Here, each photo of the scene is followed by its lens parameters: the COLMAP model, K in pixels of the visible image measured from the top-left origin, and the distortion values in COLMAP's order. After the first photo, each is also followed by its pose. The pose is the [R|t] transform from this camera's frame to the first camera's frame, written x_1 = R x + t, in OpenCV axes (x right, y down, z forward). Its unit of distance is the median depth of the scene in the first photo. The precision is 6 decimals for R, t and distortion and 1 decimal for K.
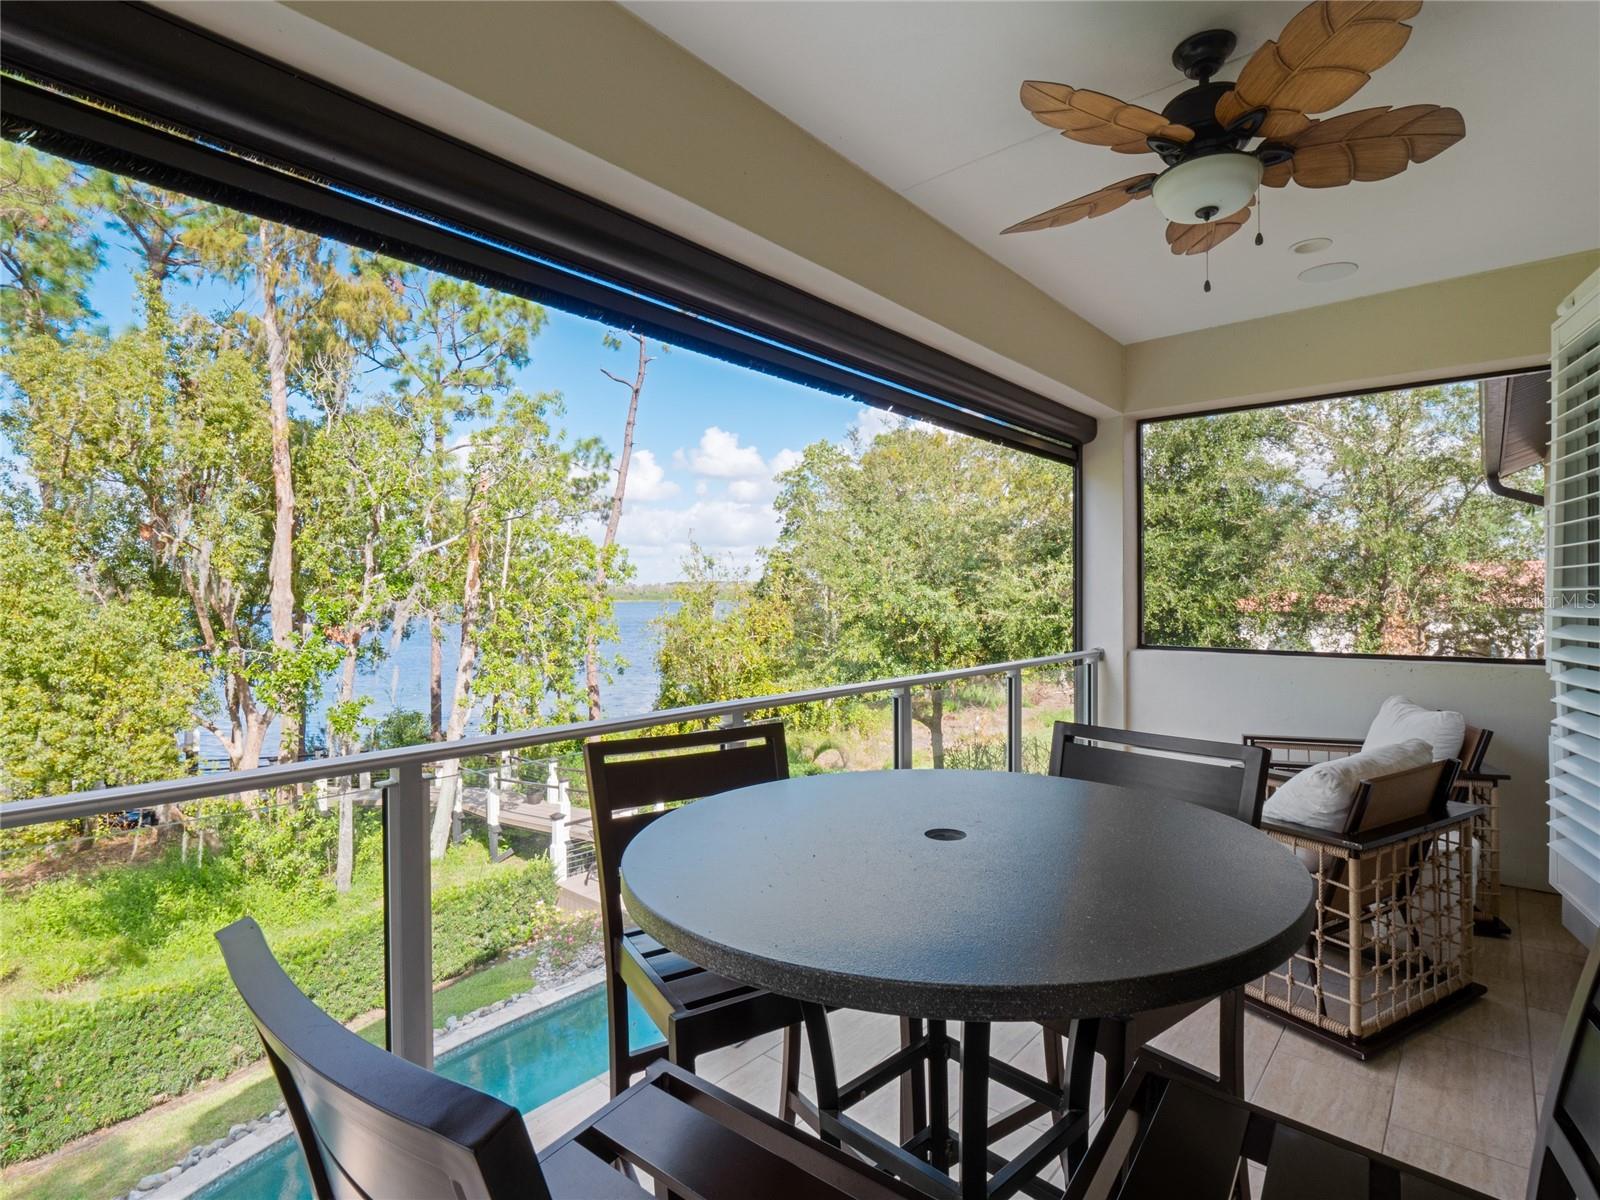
lens RADIAL K [[810.2, 0, 829.6], [0, 810.2, 583.8], [0, 0, 1]] dist [-0.015255, -0.000301]
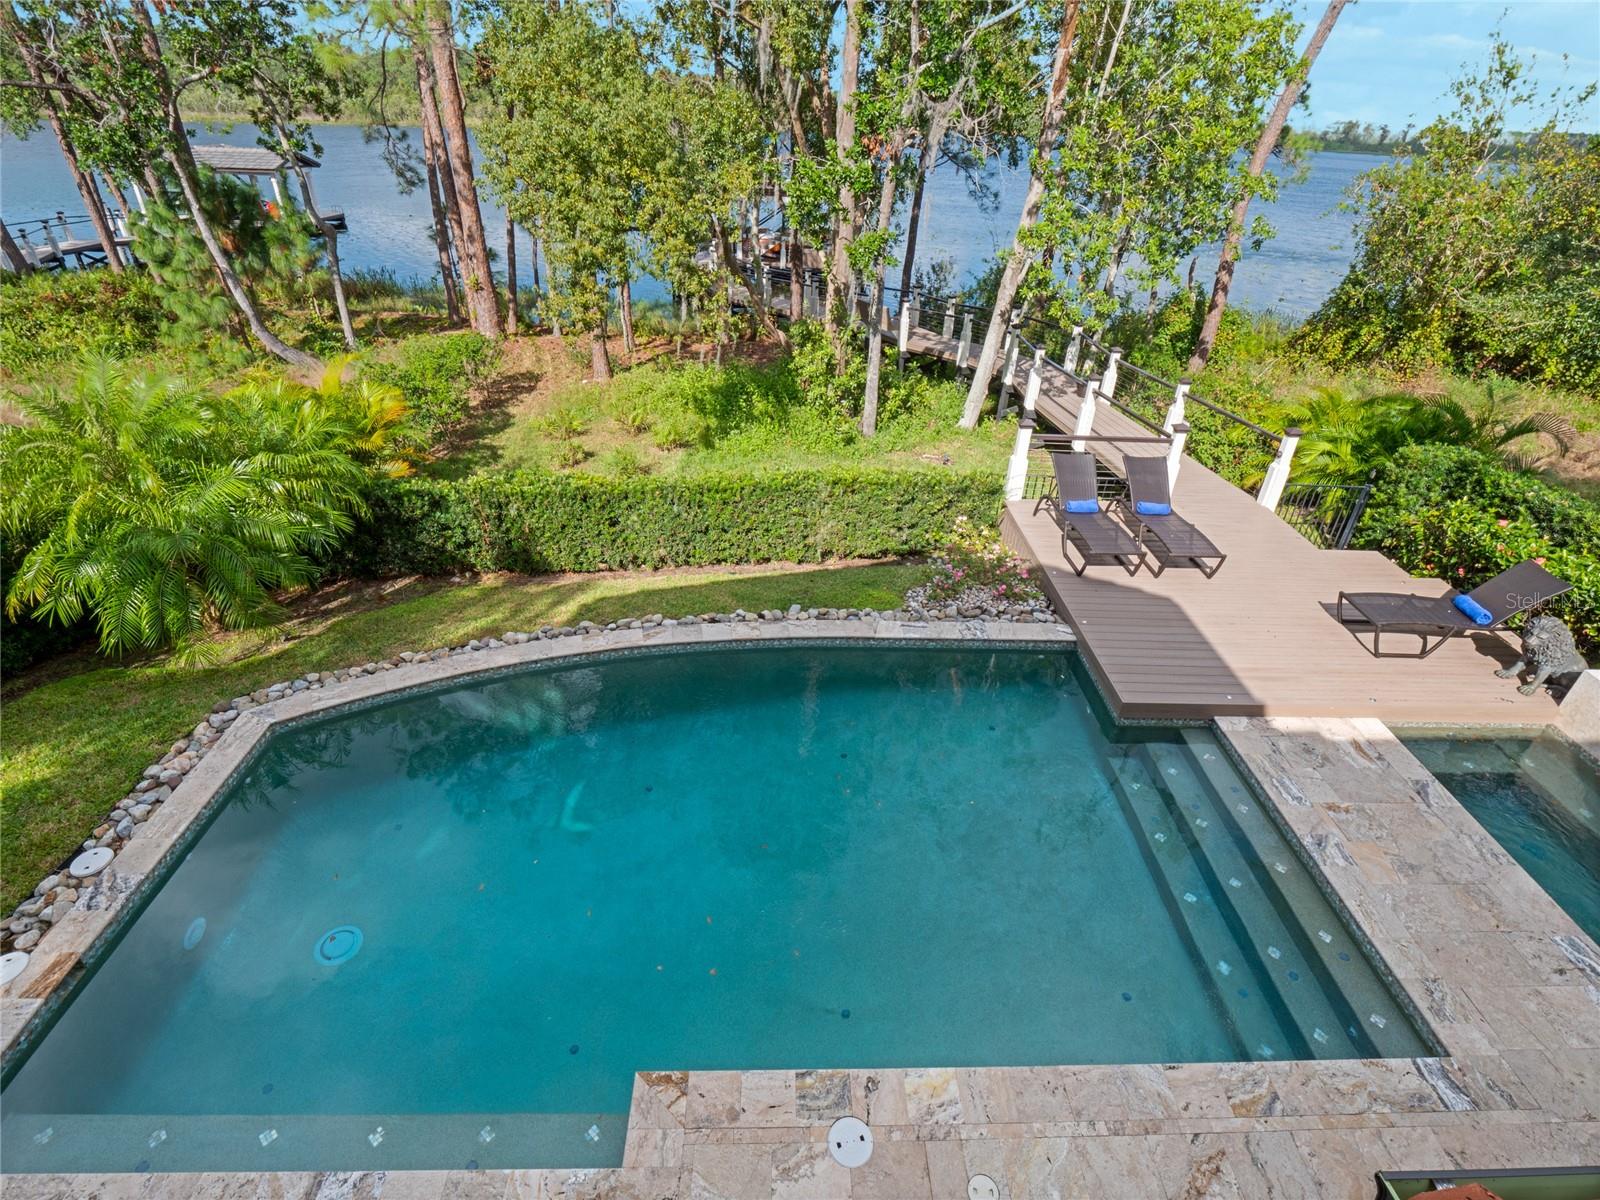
lens RADIAL K [[770.9, 0, 814.4], [0, 770.9, 607.8], [0, 0, 1]] dist [-0.001845, -0.008786]
pose [[0.652798, 0.429305, -0.624141, 0.068833], [-0.030202, 0.838008, 0.544822, 0.028911], [0.756929, -0.336808, 0.560016, 0.313857]]
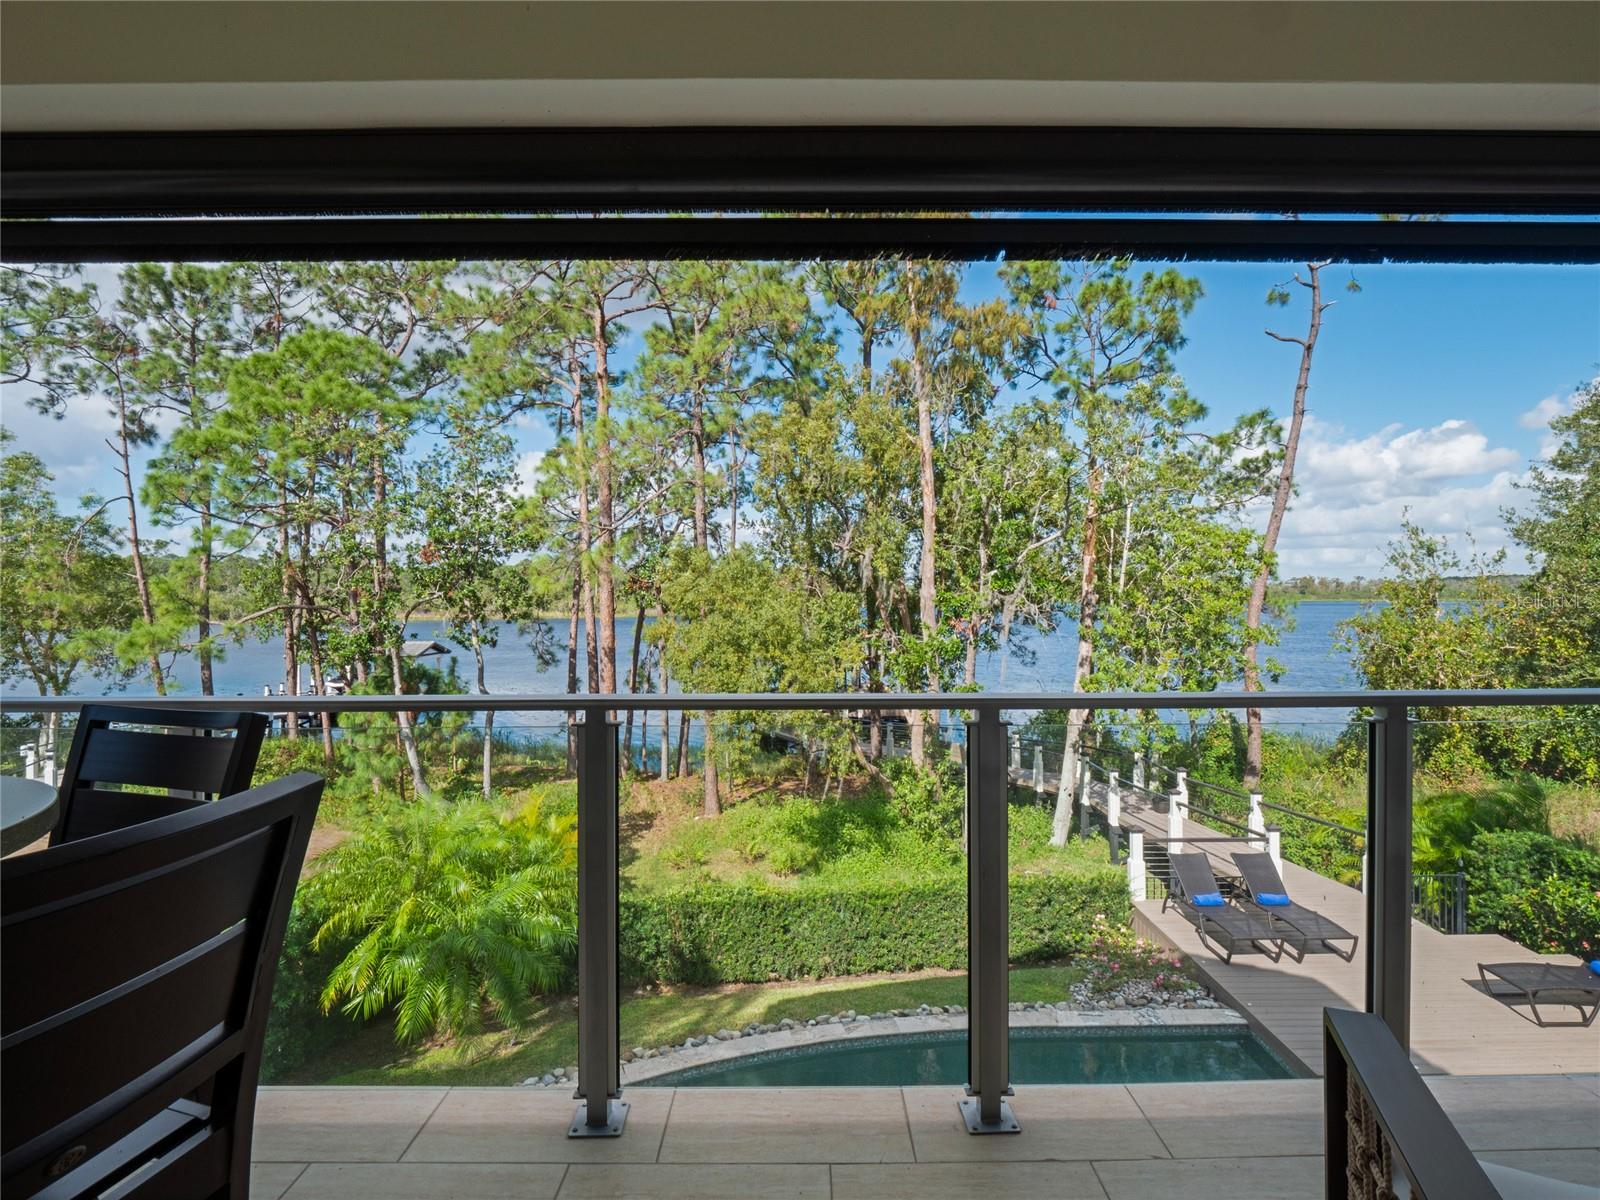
lens RADIAL K [[794.5, 0, 802.2], [0, 794.5, 597.8], [0, 0, 1]] dist [-0.015778, -0.000754]
pose [[0.630144, -0.002484, -0.776475, 0.106765], [0.015997, 0.999824, 0.009784, 0.010033], [0.776314, -0.018587, 0.630073, 0.129356]]
